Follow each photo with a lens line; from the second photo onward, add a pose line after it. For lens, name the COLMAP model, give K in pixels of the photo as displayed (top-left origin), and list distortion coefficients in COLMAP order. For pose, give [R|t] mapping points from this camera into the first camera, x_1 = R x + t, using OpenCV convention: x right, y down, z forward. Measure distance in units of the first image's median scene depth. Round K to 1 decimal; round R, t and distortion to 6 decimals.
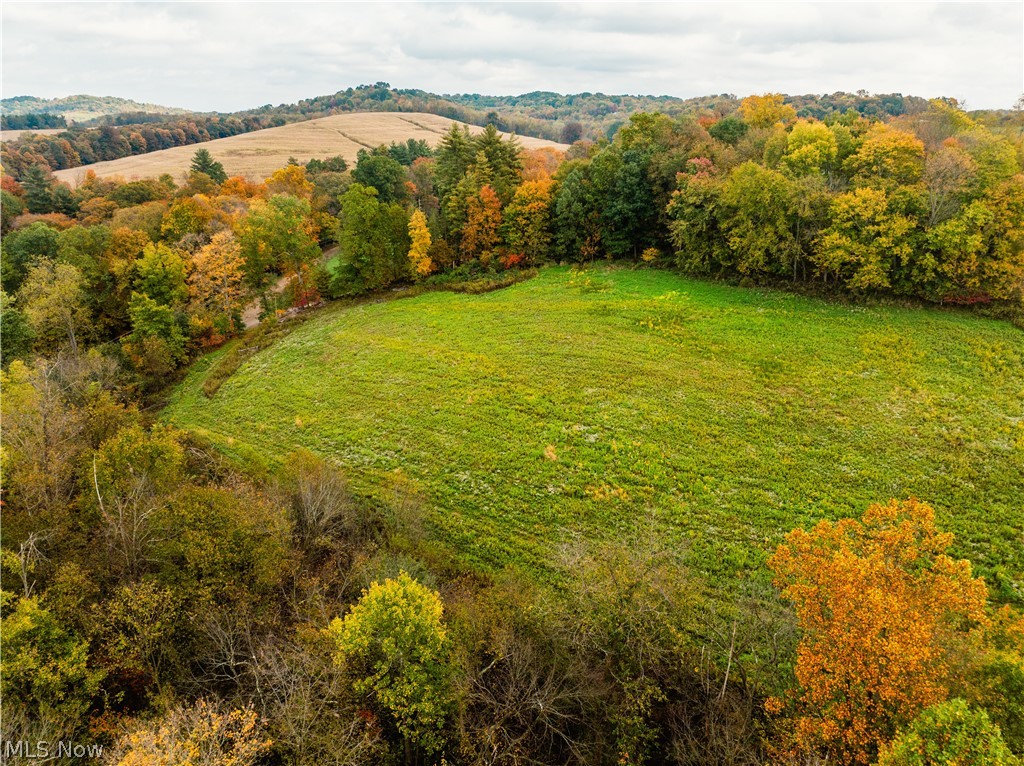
lens RADIAL K [[716.4, 0, 518.3], [0, 716.4, 380.7], [0, 0, 1]] dist [-0.048514, 0.015163]
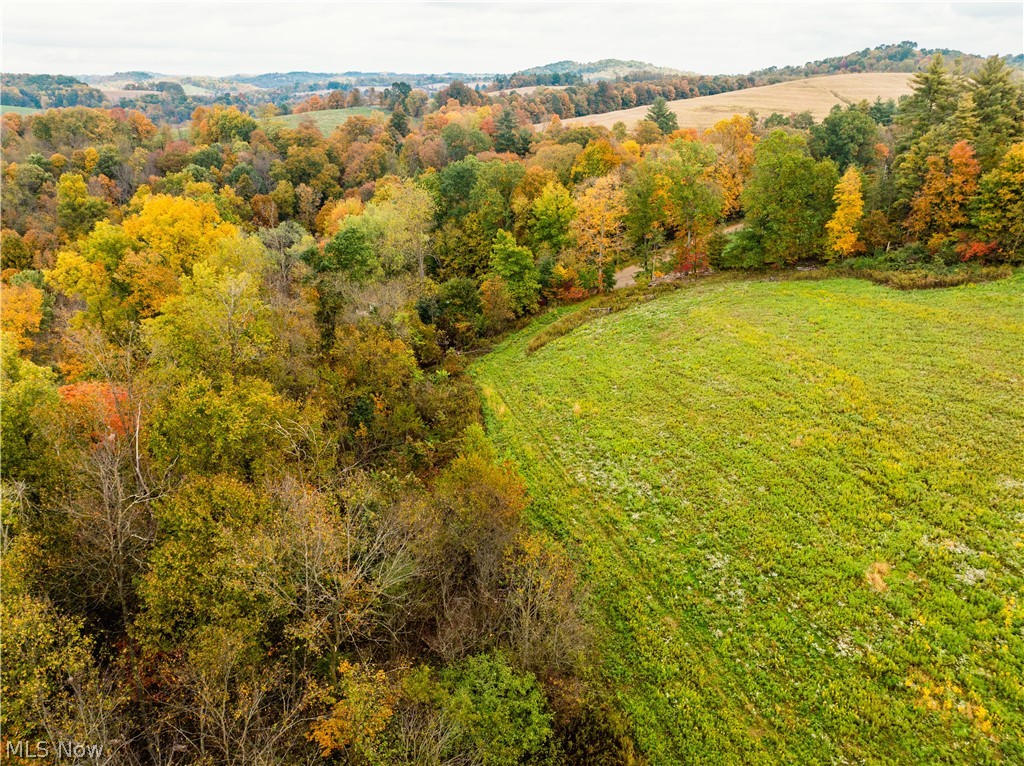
lens RADIAL K [[716.4, 0, 515.2], [0, 716.4, 388.0], [0, 0, 1]] dist [-0.048514, 0.015163]
pose [[0.796009, 0.232293, -0.558936, 0.053648], [-0.203578, 0.972377, 0.114193, -0.028320], [0.570022, 0.022888, 0.821311, 0.208538]]
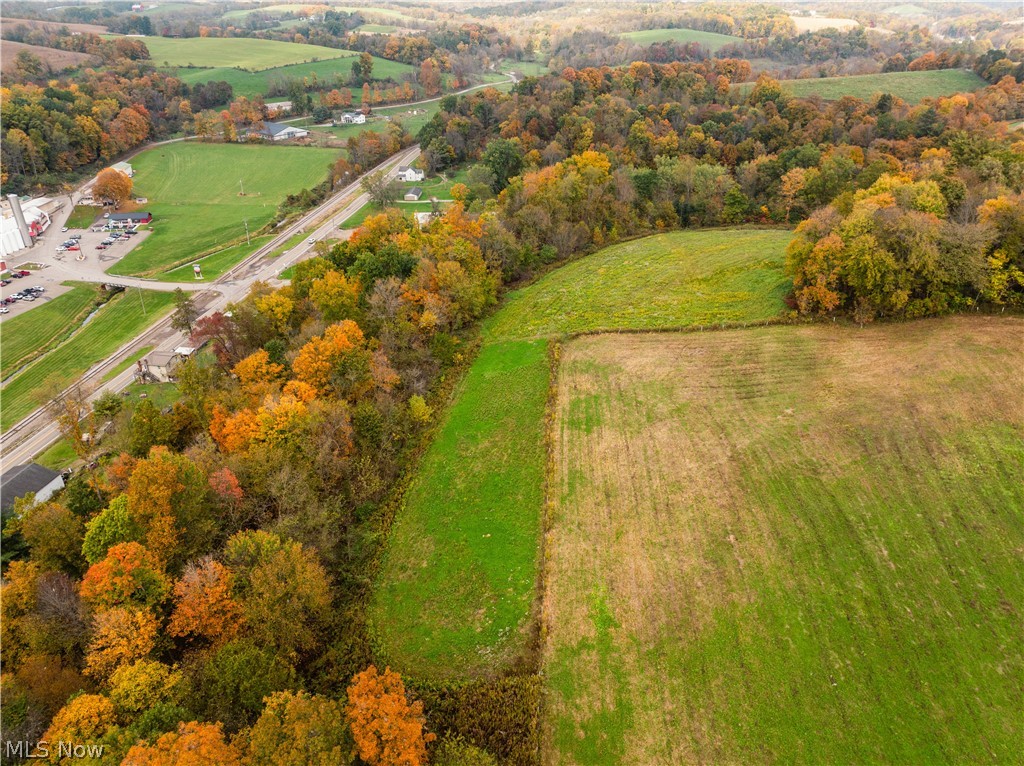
lens RADIAL K [[716.4, 0, 514.4], [0, 716.4, 380.2], [0, 0, 1]] dist [-0.048514, 0.015163]
pose [[0.023574, 0.476217, -0.879012, 1.468663], [-0.338705, 0.831060, 0.441155, -0.320727], [0.940597, 0.287326, 0.180889, 0.141337]]
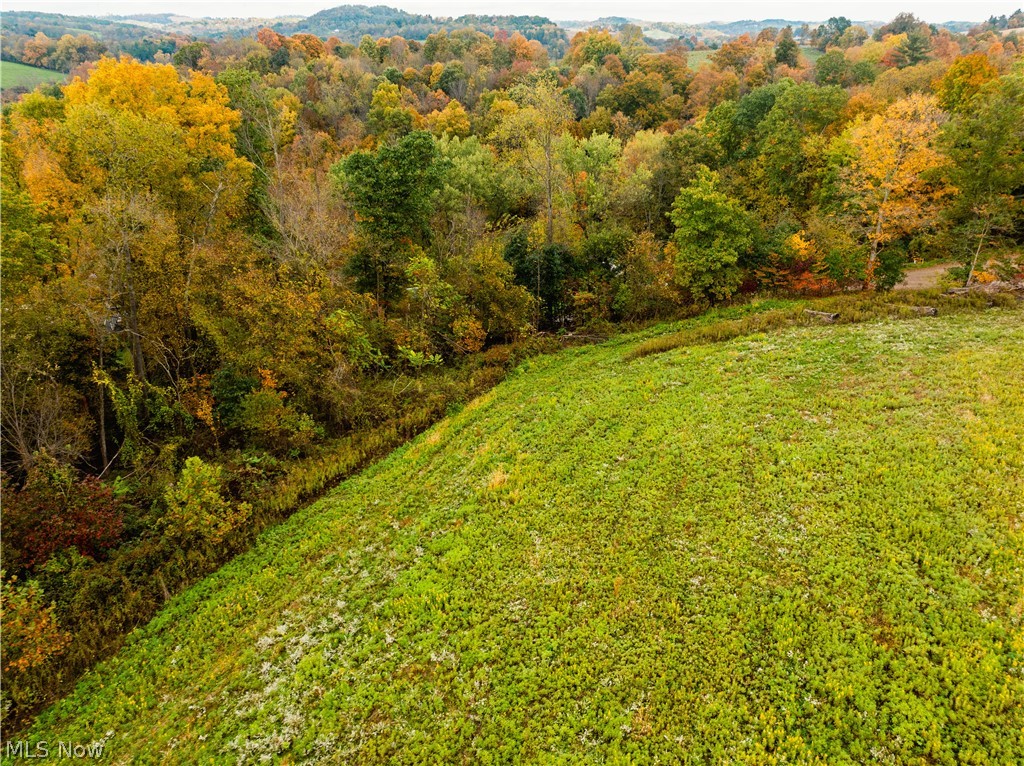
lens RADIAL K [[716.4, 0, 513.4], [0, 716.4, 382.4], [0, 0, 1]] dist [-0.048514, 0.015163]
pose [[0.318234, 0.411211, -0.854185, 0.021375], [-0.320910, 0.894561, 0.311091, -0.087303], [0.892045, 0.175117, 0.416642, 0.567281]]
